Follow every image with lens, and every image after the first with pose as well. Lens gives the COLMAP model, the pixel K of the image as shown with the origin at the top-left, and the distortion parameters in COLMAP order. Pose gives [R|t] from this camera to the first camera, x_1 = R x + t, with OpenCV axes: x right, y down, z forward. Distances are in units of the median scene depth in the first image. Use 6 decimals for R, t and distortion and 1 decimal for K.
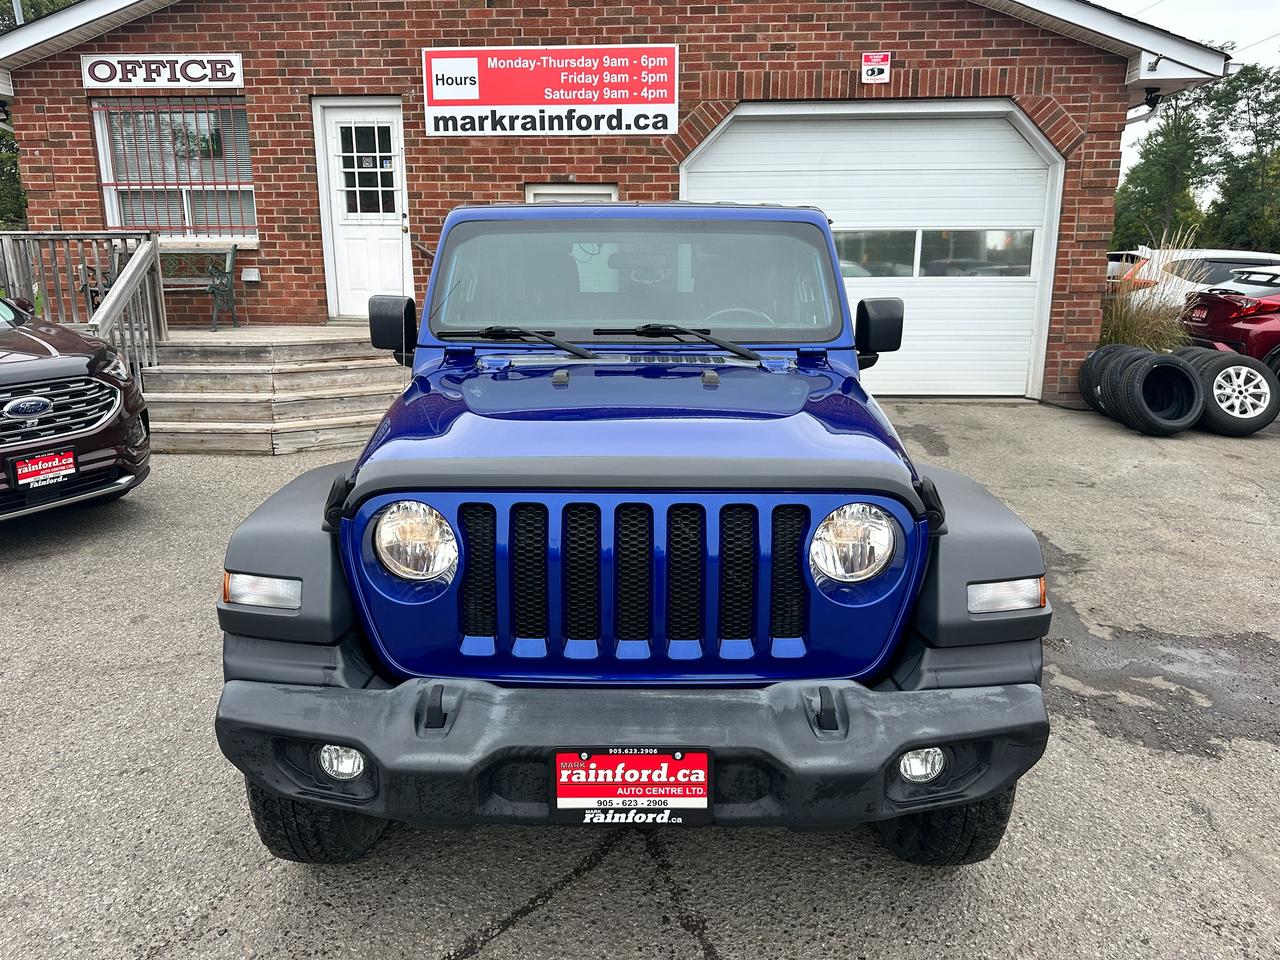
lens RADIAL K [[874.5, 0, 632.2], [0, 874.5, 481.8], [0, 0, 1]] dist [0.030321, -0.031513]
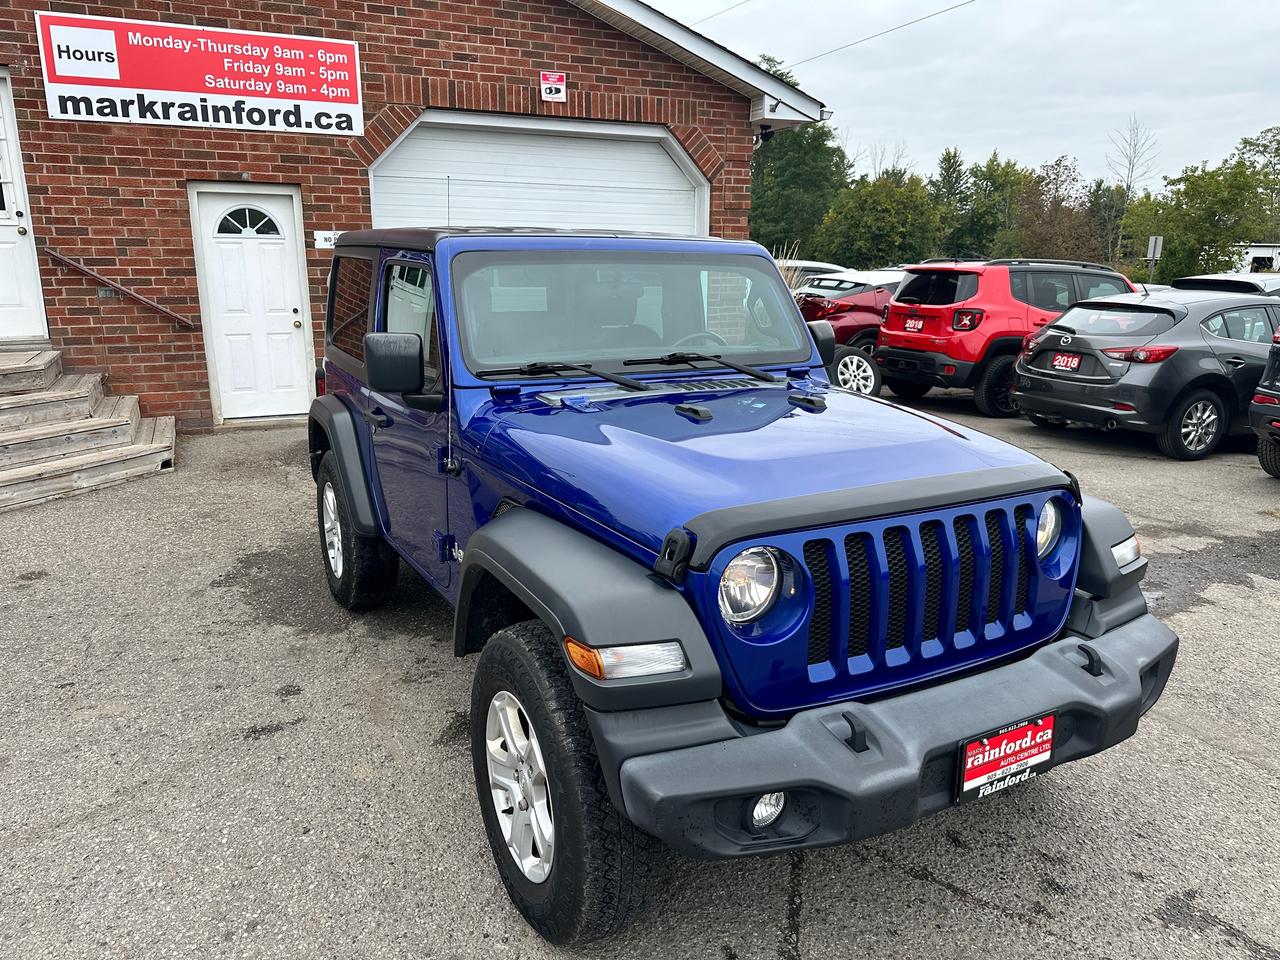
lens RADIAL K [[874.5, 0, 628.0], [0, 874.5, 492.4], [0, 0, 1]] dist [0.030321, -0.031513]
pose [[0.886333, -0.114853, 0.448578, -0.169369], [0.109398, 0.993265, 0.038157, -0.019600], [-0.449939, 0.015254, 0.892929, 0.029305]]
